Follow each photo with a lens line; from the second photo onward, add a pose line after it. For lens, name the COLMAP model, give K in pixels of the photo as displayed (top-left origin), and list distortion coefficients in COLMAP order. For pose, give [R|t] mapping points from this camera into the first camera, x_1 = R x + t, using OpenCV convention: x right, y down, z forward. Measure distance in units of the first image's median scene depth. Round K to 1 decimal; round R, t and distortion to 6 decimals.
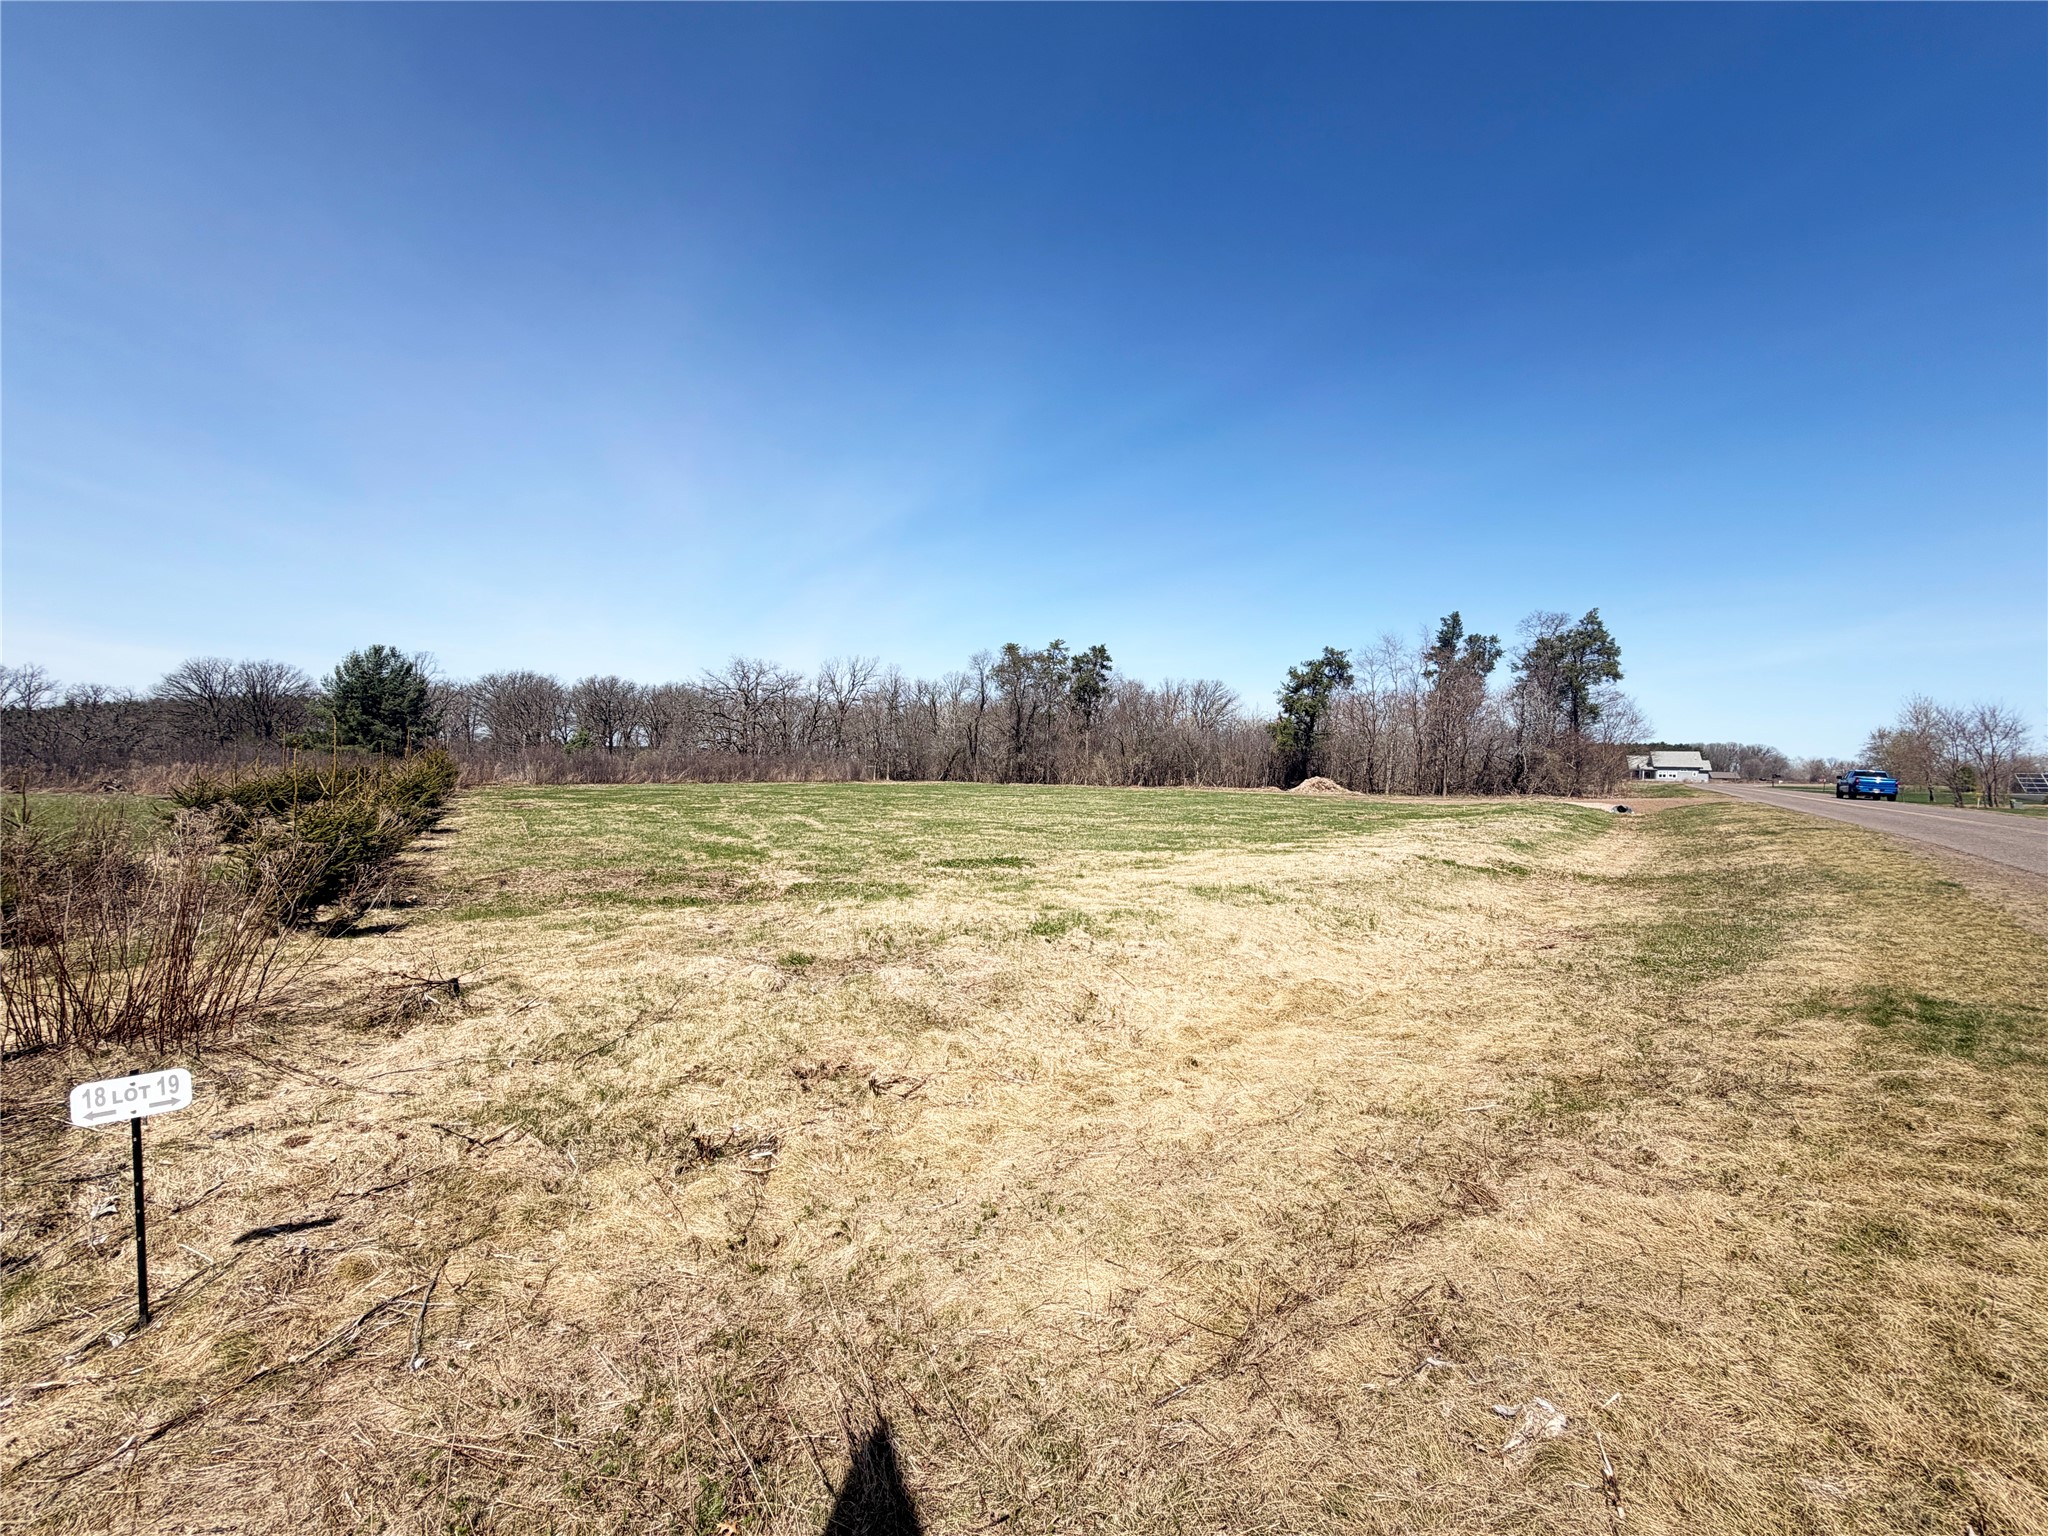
lens RADIAL K [[812.5, 0, 1024.0], [0, 812.5, 761.9], [0, 0, 1]] dist [0.003101, 0.000093]
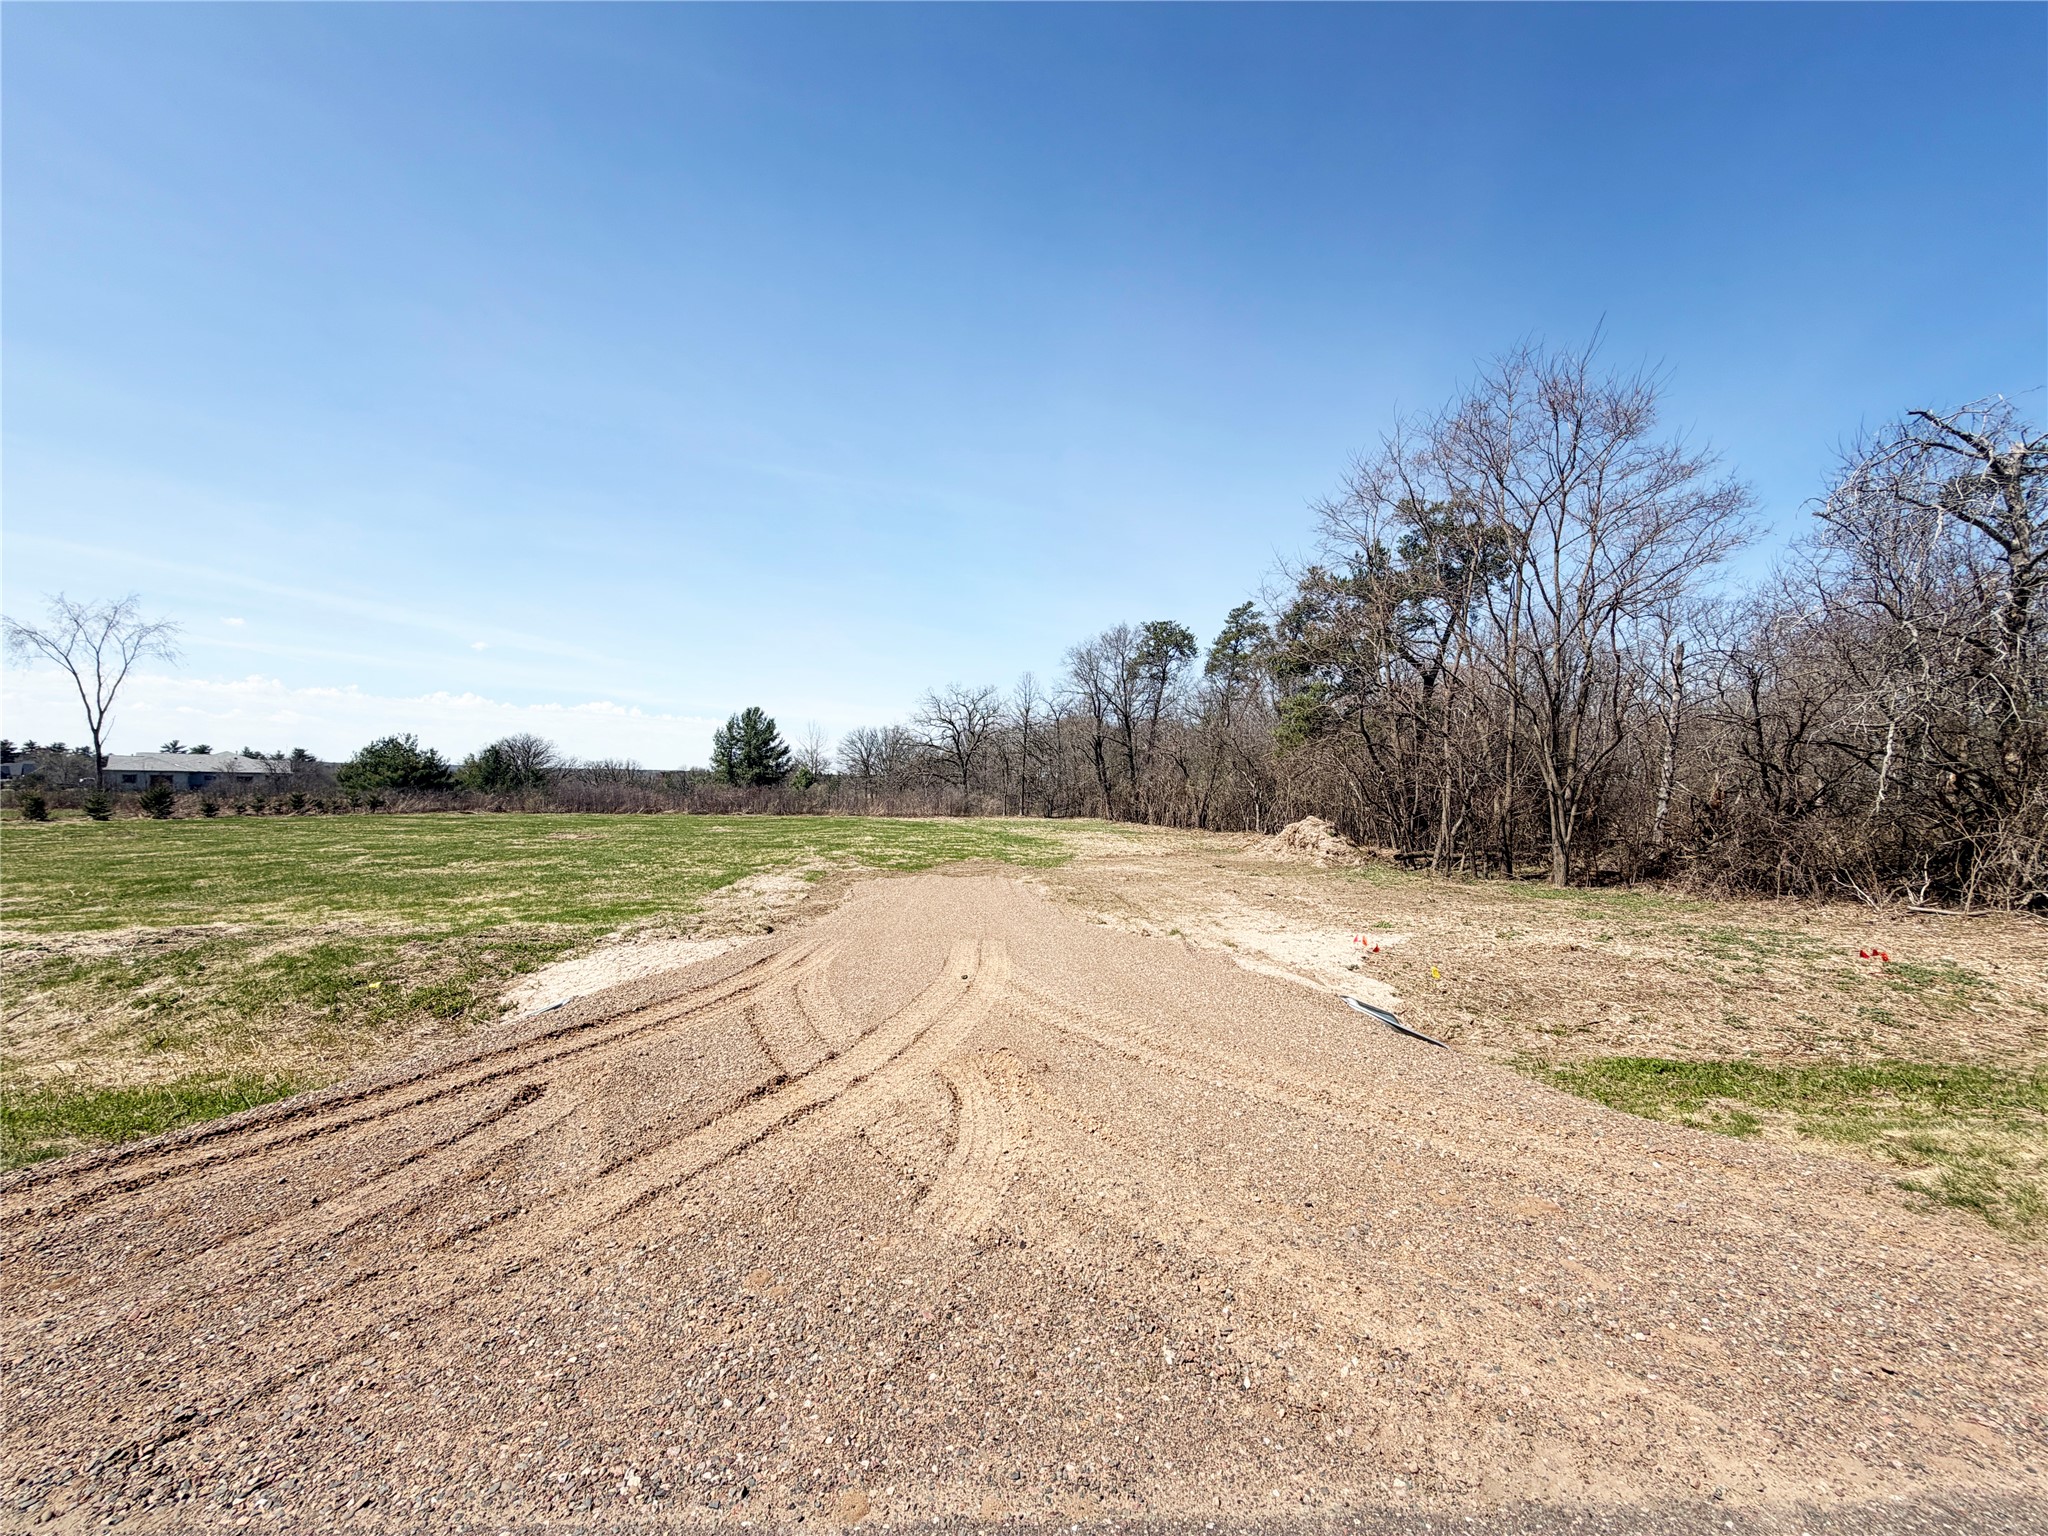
lens RADIAL K [[812.5, 0, 1021.9], [0, 812.5, 773.9], [0, 0, 1]] dist [0.003101, 0.000093]
pose [[0.636444, -0.029644, -0.770753, 0.489033], [0.011375, 0.999513, -0.029049, 0.004633], [0.771239, 0.009720, 0.636472, 0.509293]]
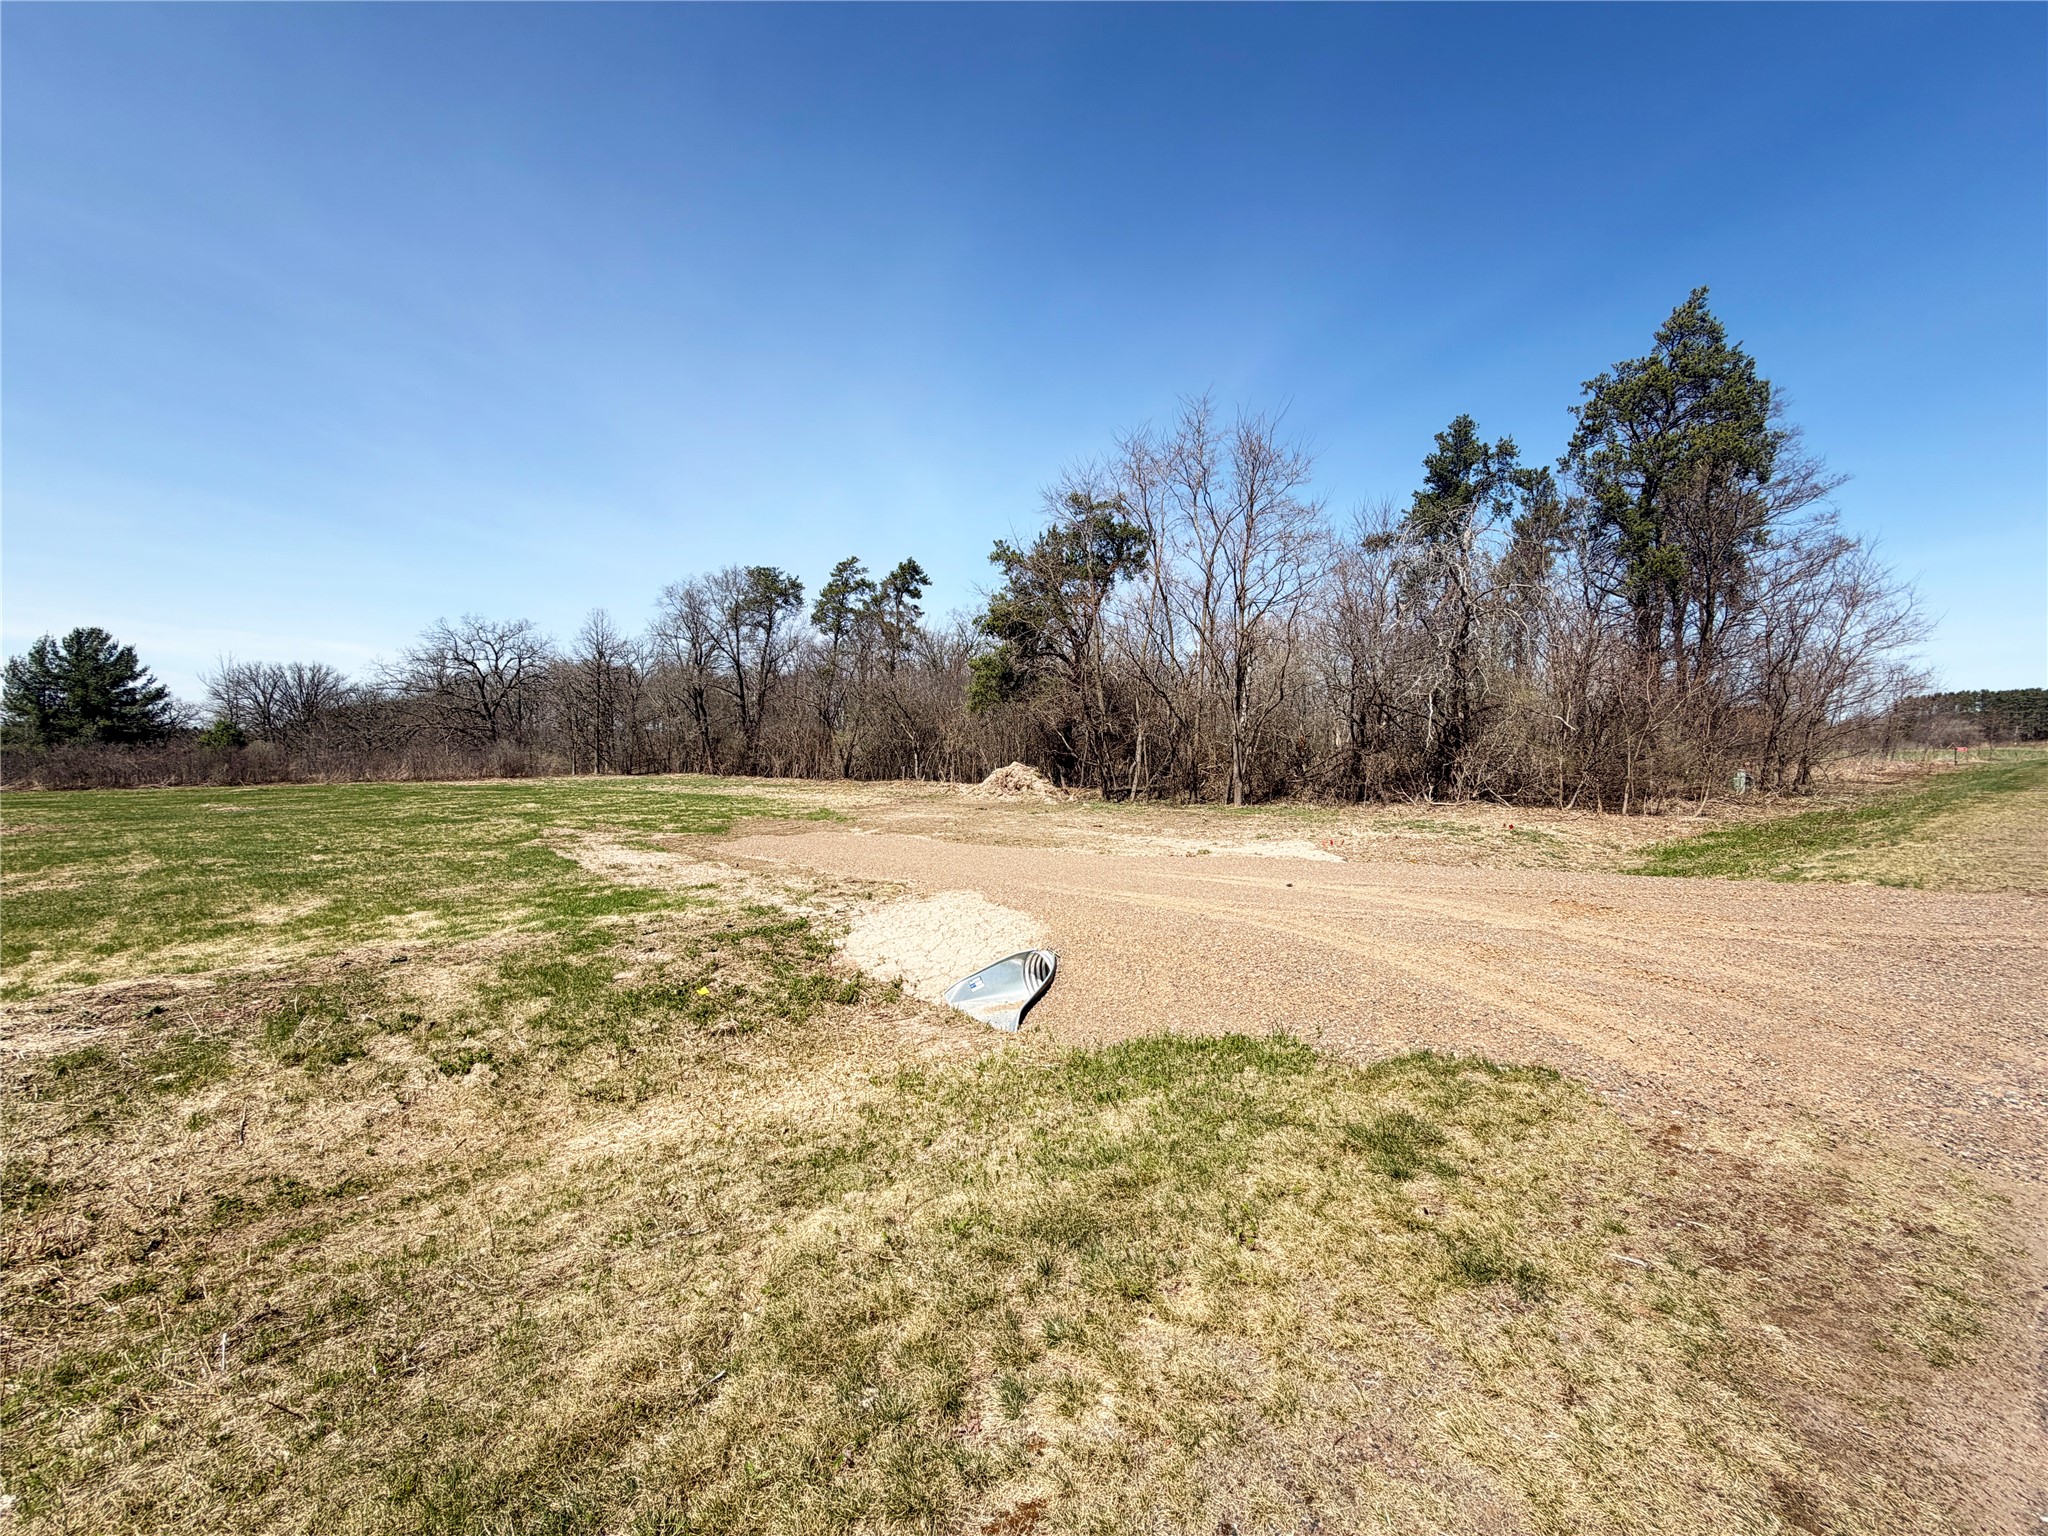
lens RADIAL K [[812.5, 0, 1010.9], [0, 812.5, 774.5], [0, 0, 1]] dist [0.003101, 0.000093]
pose [[0.957838, -0.015558, -0.286888, 0.409202], [0.029356, 0.998606, 0.043857, 0.002536], [0.285806, -0.050430, 0.956960, 0.443639]]
